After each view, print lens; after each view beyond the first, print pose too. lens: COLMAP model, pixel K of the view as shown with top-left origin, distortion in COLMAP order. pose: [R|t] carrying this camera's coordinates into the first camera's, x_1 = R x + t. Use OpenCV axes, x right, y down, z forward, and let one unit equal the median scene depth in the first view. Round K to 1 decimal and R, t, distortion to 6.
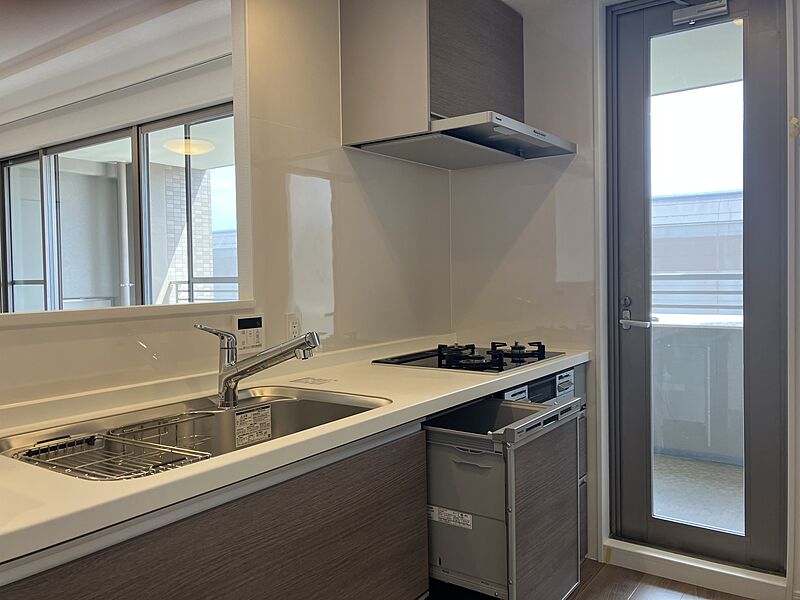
lens RADIAL K [[660.5, 0, 392.0], [0, 660.5, 303.6], [0, 0, 1]] dist [-0.012619, 0.021304]
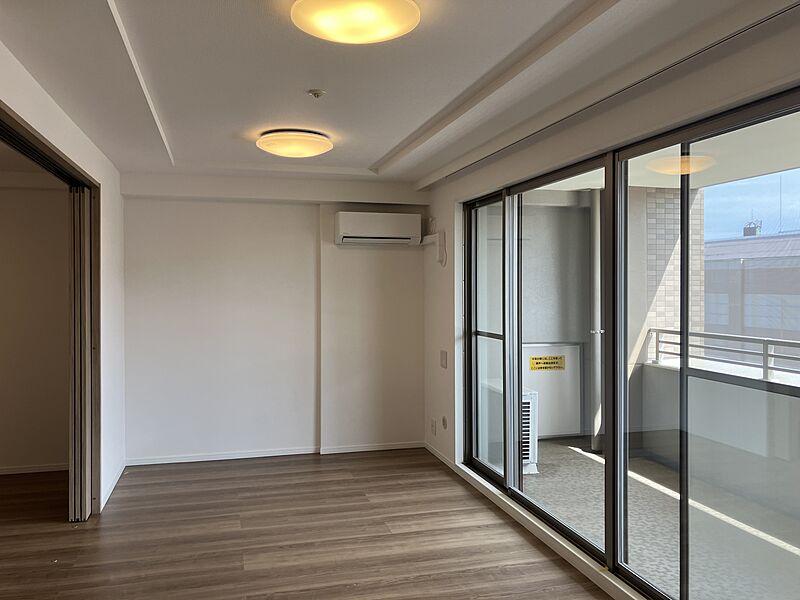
lens RADIAL K [[660.5, 0, 393.8], [0, 660.5, 291.4], [0, 0, 1]] dist [-0.012619, 0.021304]
pose [[0.772582, 0.014385, -0.634753, -0.066691], [-0.031963, 0.999357, -0.016256, -0.059873], [0.634110, 0.032847, 0.772544, 0.177203]]
